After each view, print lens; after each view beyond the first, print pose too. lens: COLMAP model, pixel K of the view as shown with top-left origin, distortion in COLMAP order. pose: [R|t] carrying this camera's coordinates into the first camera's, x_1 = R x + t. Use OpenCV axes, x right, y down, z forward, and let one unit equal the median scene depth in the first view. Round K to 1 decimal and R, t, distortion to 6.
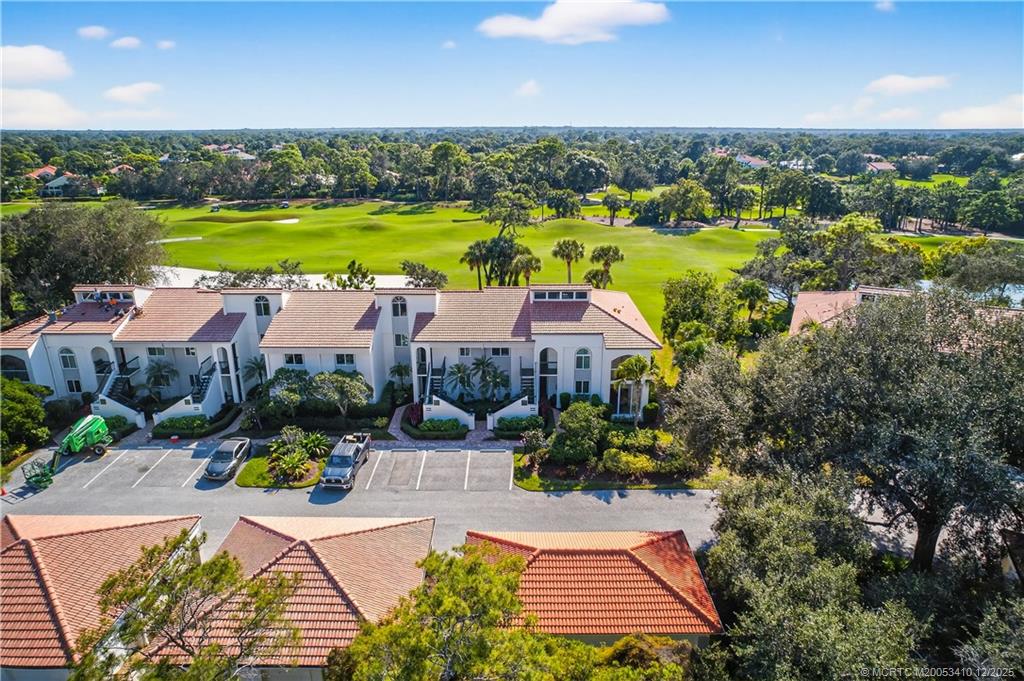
lens RADIAL K [[664.5, 0, 509.9], [0, 664.5, 347.6], [0, 0, 1]] dist [-0.079926, 0.068428]
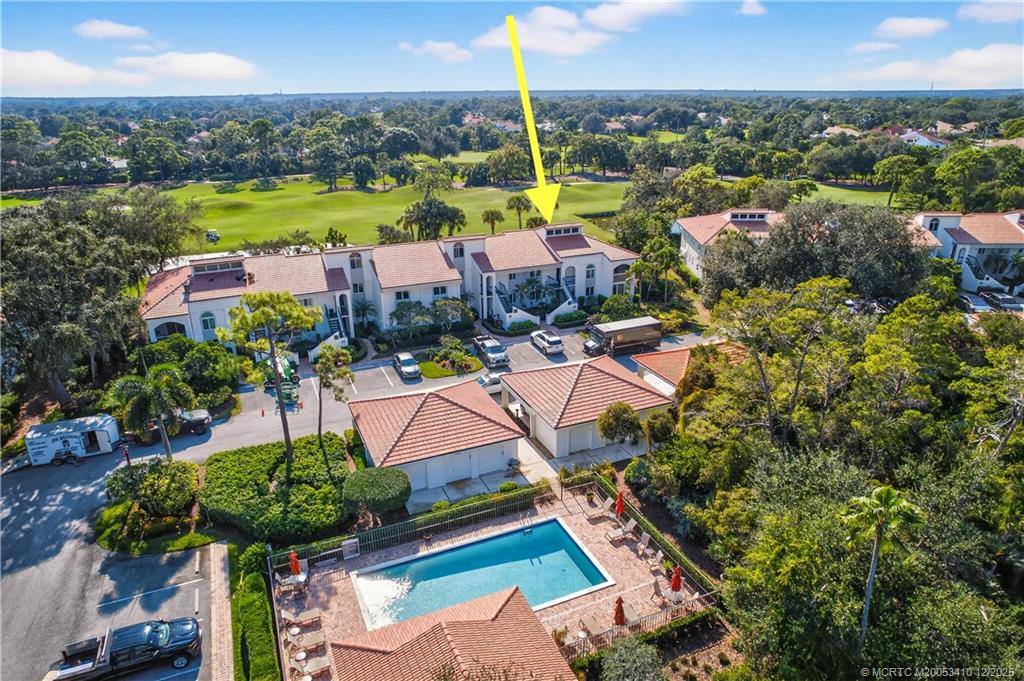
lens RADIAL K [[664.5, 0, 509.9], [0, 664.5, 347.6], [0, 0, 1]] dist [-0.079926, 0.068428]
pose [[0.917255, -0.152950, 0.367762, -0.625250], [0.135445, 0.988083, 0.073118, 0.051981], [-0.374563, -0.017257, 0.927041, -0.310266]]
